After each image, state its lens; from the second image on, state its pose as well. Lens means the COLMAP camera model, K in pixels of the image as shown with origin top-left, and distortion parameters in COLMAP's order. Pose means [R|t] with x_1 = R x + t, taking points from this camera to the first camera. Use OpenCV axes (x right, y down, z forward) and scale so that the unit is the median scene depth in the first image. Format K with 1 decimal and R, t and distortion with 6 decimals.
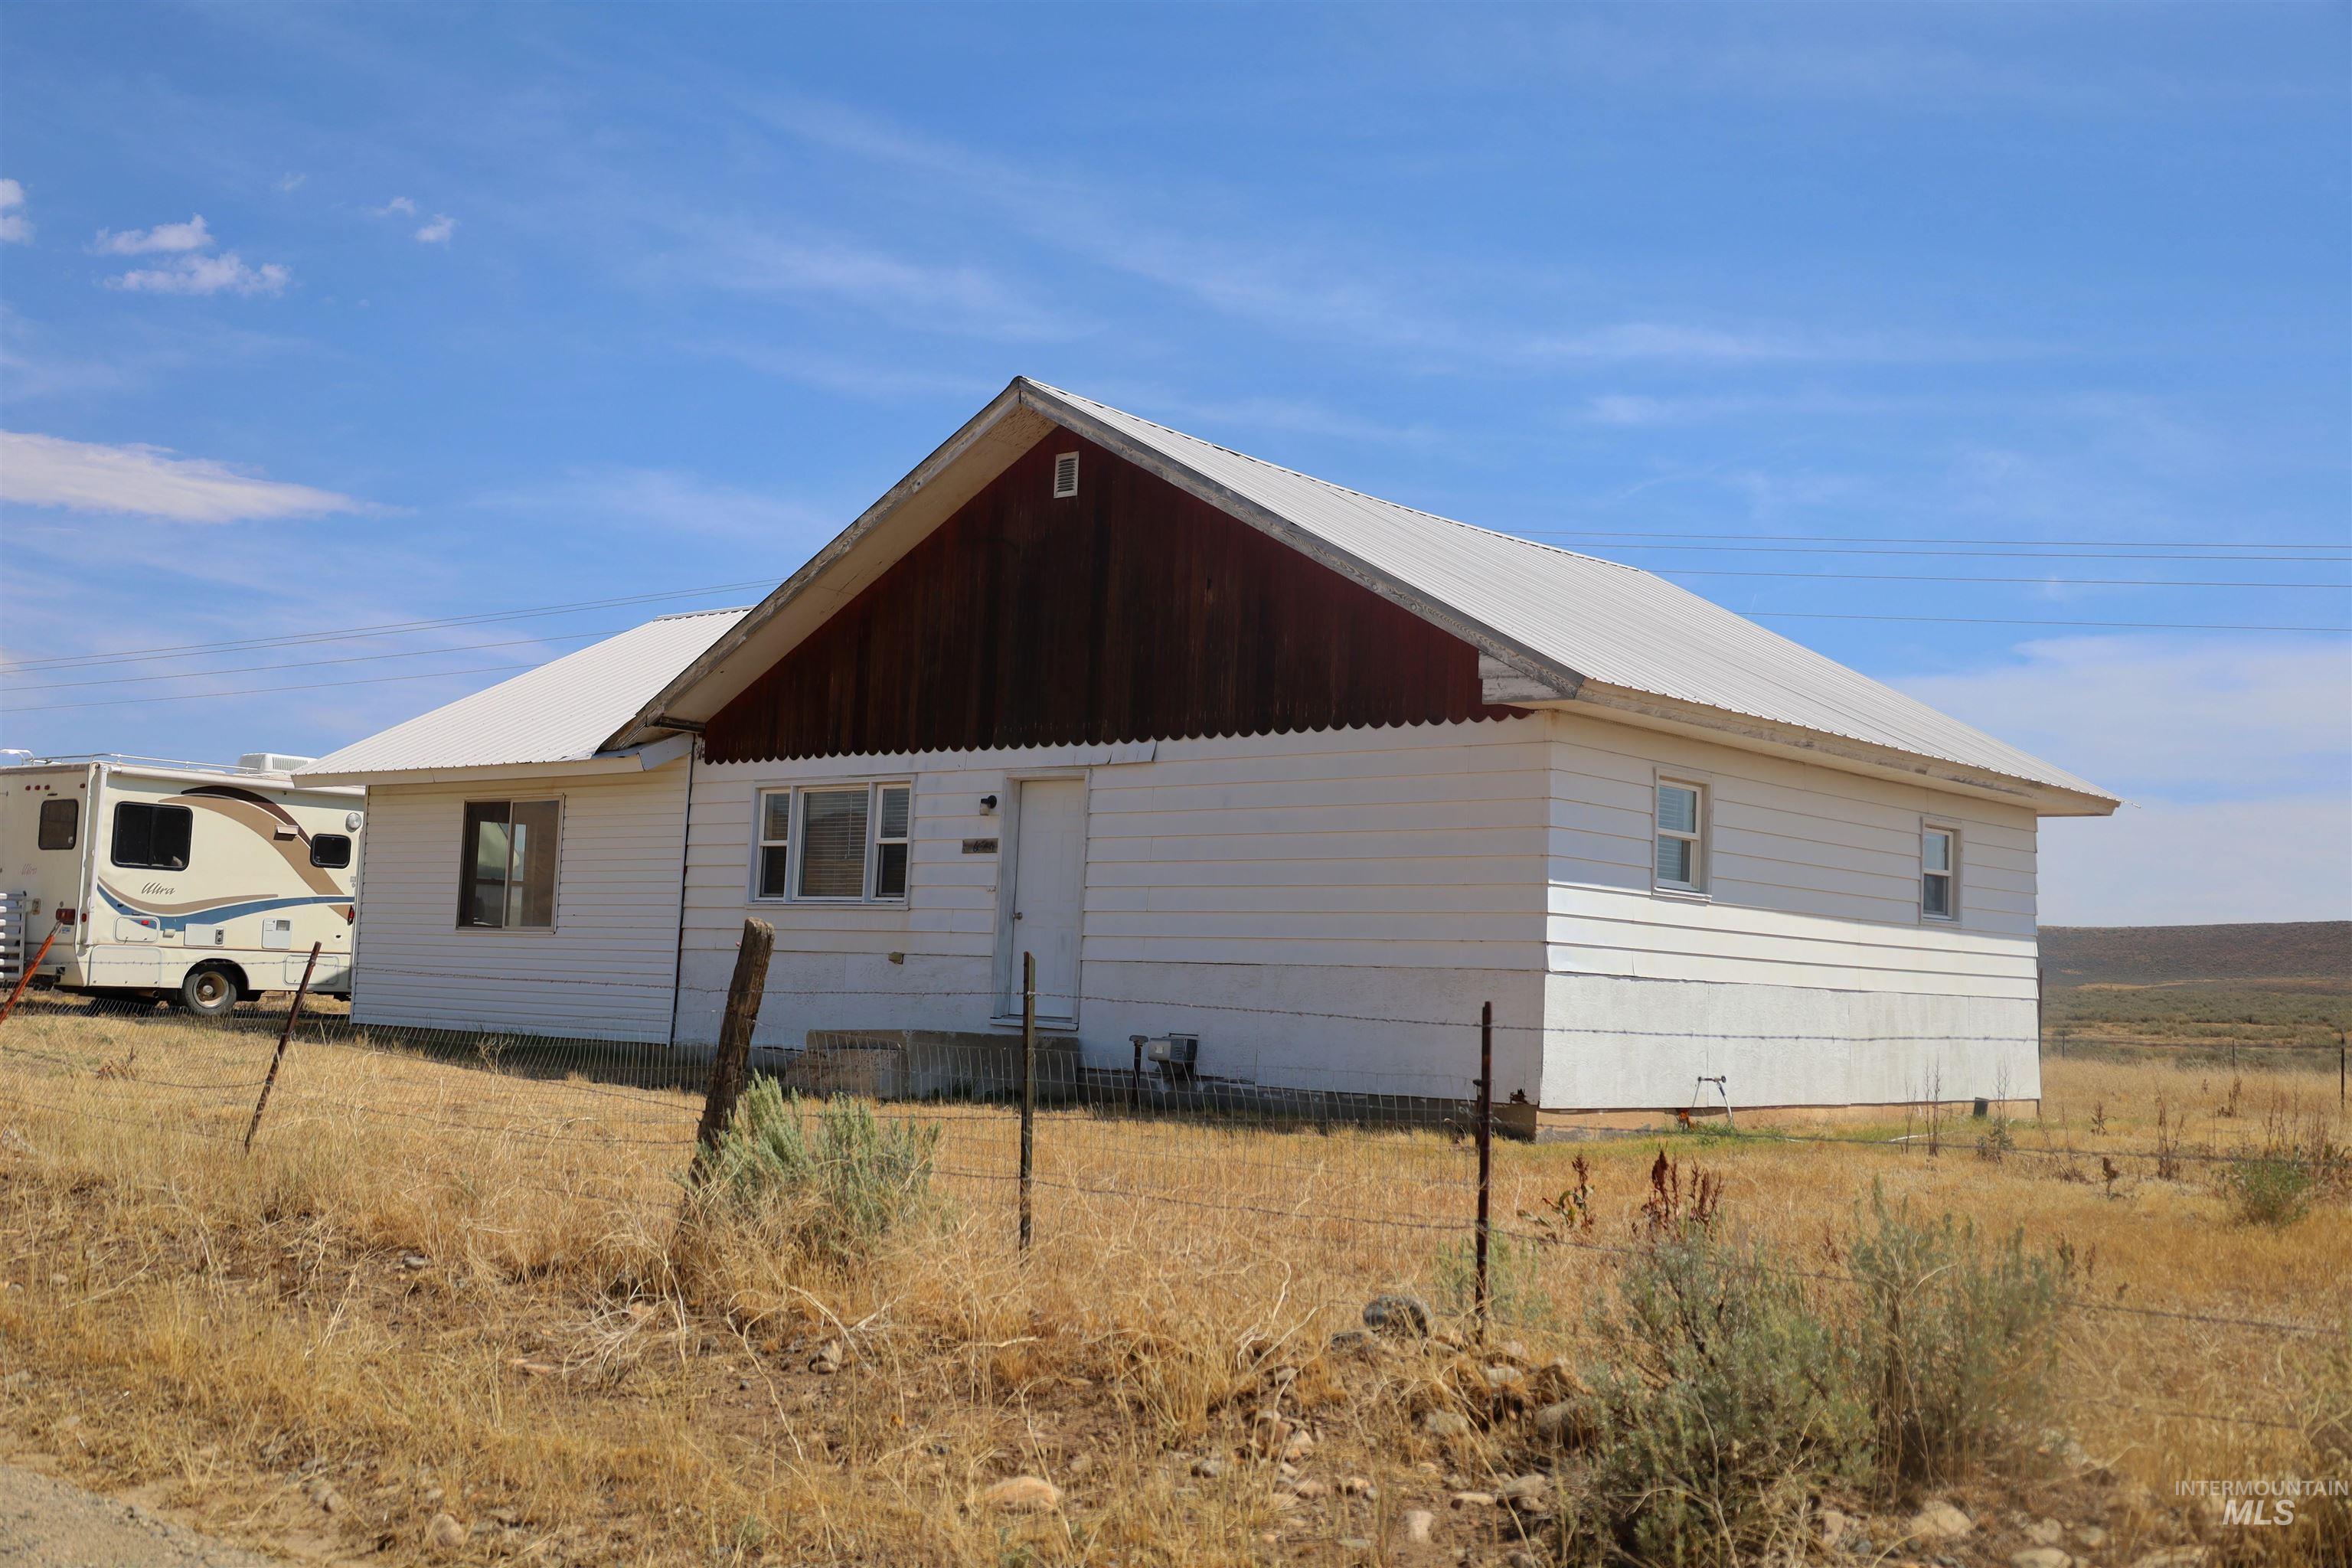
lens RADIAL K [[2463.5, 0, 1179.1], [0, 2463.5, 778.3], [0, 0, 1]] dist [0.016642, 0.000000]
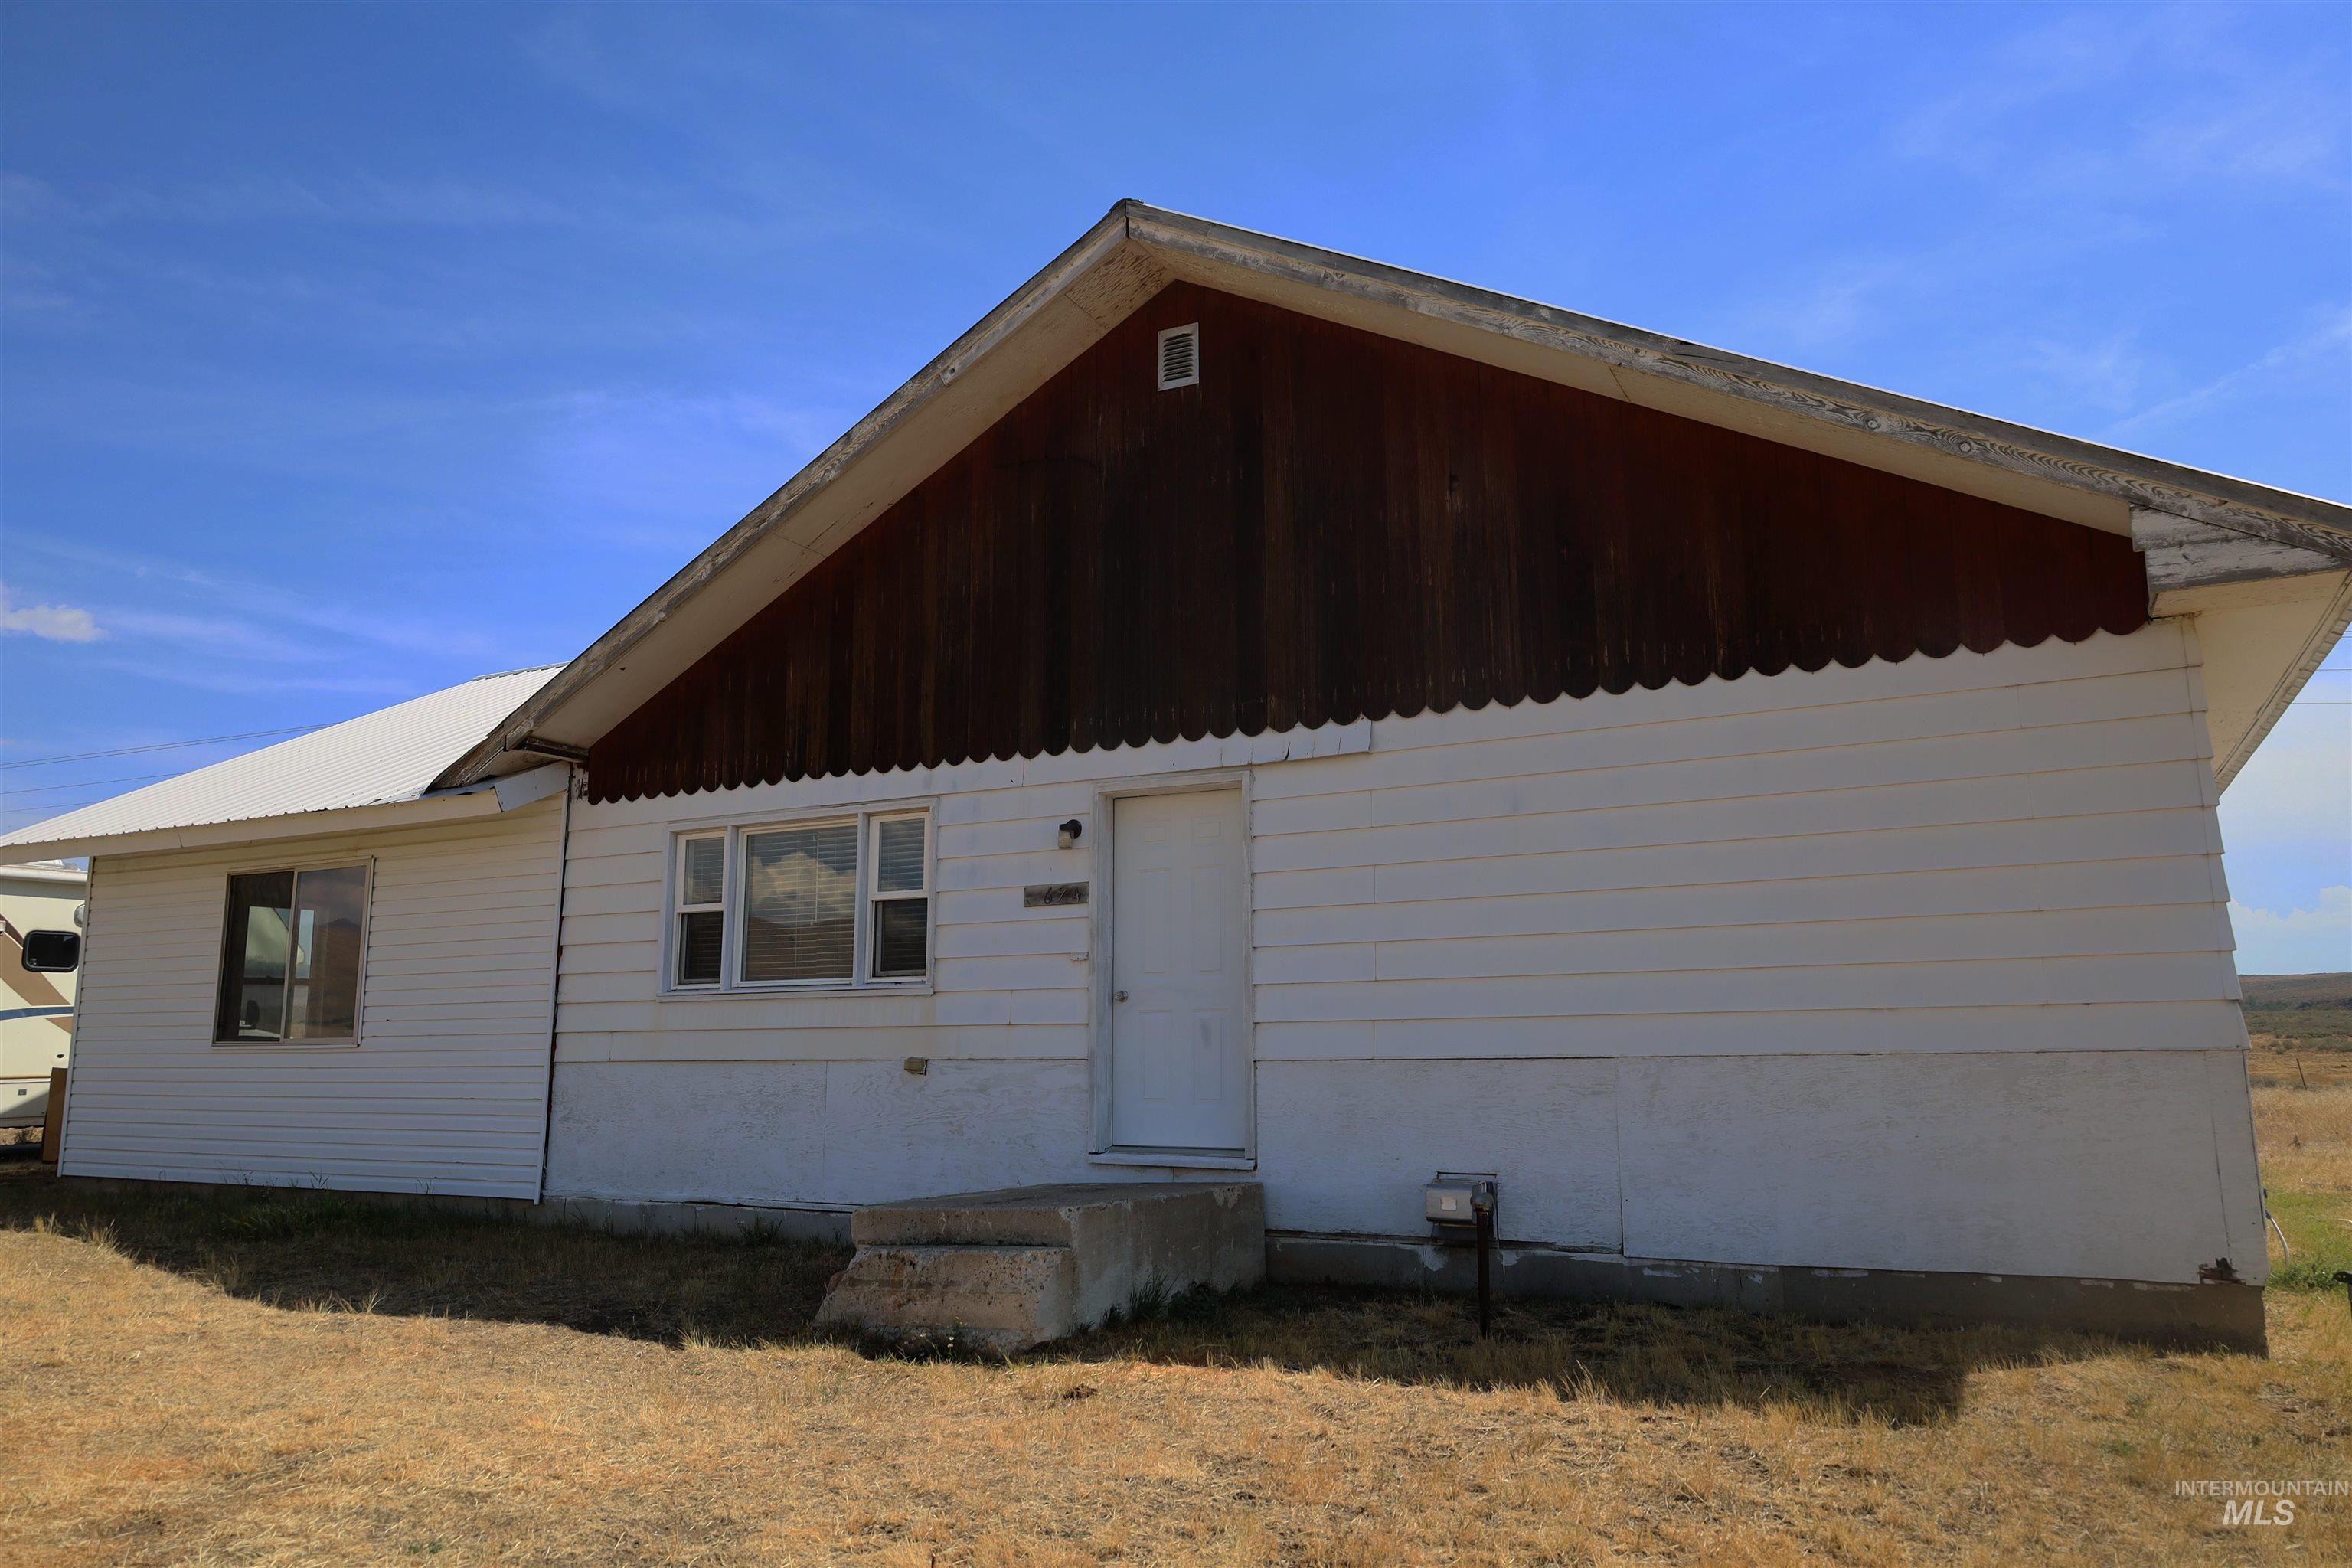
lens RADIAL K [[1585.7, 0, 1163.9], [0, 1585.7, 770.0], [0, 0, 1]] dist [-0.011792, 0.003119]
pose [[0.970792, -0.009155, 0.239746, -0.151664], [0.027905, 0.996798, -0.074928, 0.026000], [-0.238293, 0.079430, 0.967940, 0.551425]]
